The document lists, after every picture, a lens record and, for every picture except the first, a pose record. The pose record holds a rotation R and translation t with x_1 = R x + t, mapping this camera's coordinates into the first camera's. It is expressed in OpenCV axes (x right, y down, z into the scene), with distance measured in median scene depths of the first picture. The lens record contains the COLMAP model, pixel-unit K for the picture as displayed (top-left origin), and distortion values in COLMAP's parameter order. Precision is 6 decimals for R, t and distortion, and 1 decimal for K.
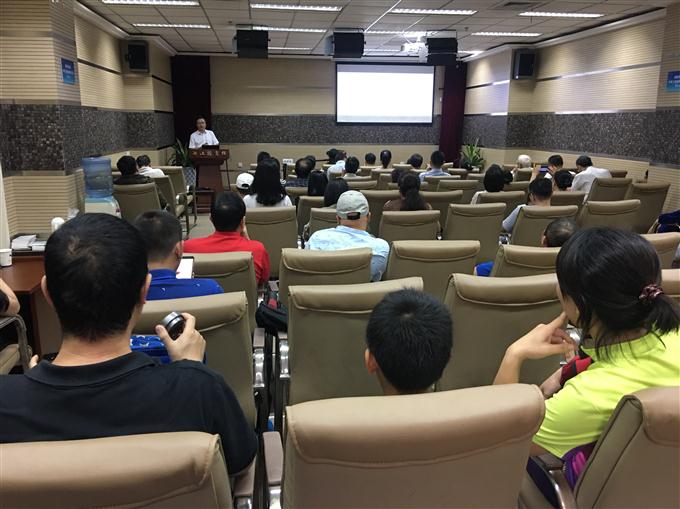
lens RADIAL K [[568.6, 0, 340.0], [0, 568.6, 254.5], [0, 0, 1]] dist [0.078188, 0.000332]
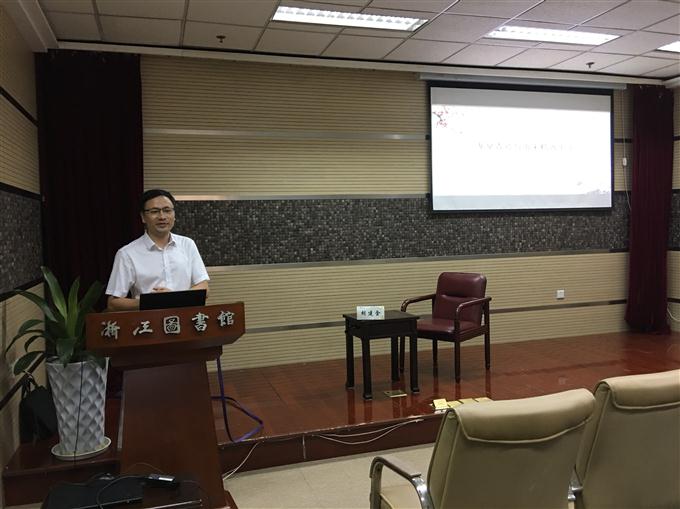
lens RADIAL K [[566.8, 0, 340.0], [0, 566.8, 254.5], [0, 0, 1]] dist [0.002961, -0.000347]
pose [[0.982082, -0.041421, 0.183843, -0.160188], [0.073887, 0.982070, -0.173436, -0.126880], [-0.173363, 0.183912, 0.967534, 0.591510]]
